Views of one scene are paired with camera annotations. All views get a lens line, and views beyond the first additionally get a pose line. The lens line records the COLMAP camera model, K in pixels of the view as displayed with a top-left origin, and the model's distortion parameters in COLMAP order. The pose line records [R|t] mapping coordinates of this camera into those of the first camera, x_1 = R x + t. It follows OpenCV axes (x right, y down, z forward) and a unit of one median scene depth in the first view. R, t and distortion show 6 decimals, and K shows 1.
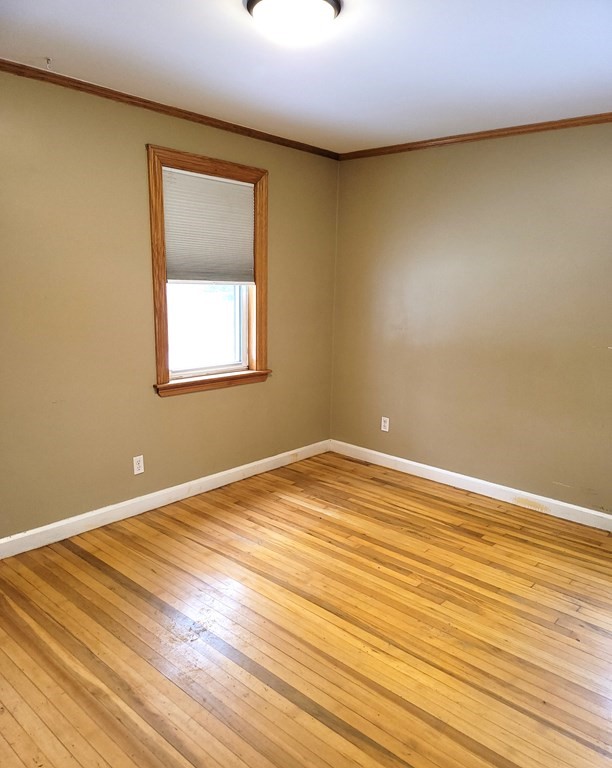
lens RADIAL K [[572.9, 0, 308.8], [0, 572.9, 386.1], [0, 0, 1]] dist [0.074065, -0.078108]
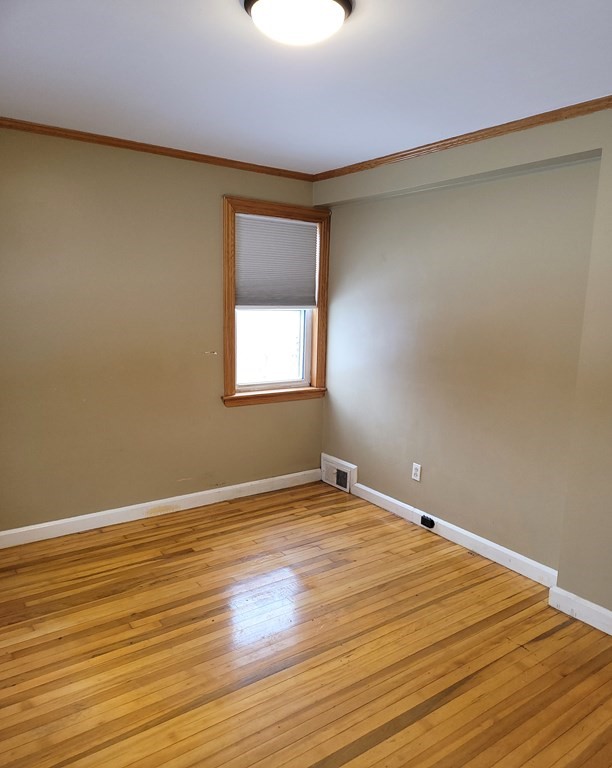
lens RADIAL K [[572.9, 0, 308.8], [0, 572.9, 386.1], [0, 0, 1]] dist [0.074065, -0.078108]
pose [[0.204924, -0.175061, 0.962995, -0.600283], [0.161965, 0.976376, 0.143027, -0.137411], [-0.965284, 0.126662, 0.228437, 0.543751]]
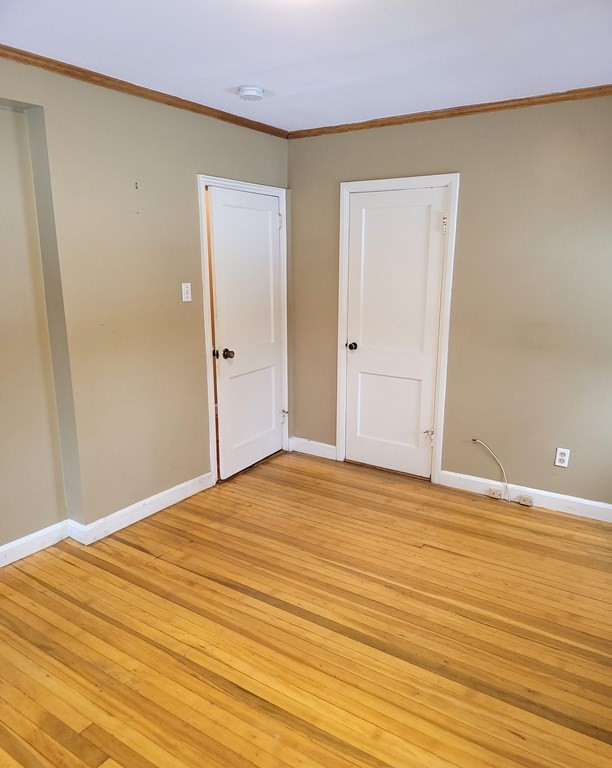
lens RADIAL K [[566.8, 0, 331.4], [0, 566.8, 382.3], [0, 0, 1]] dist [0.094382, -0.074807]
pose [[-0.984766, 0.016276, -0.173119, 0.041850], [-0.054160, 0.917371, 0.394330, -0.263522], [0.165233, 0.397700, -0.902515, 1.251521]]
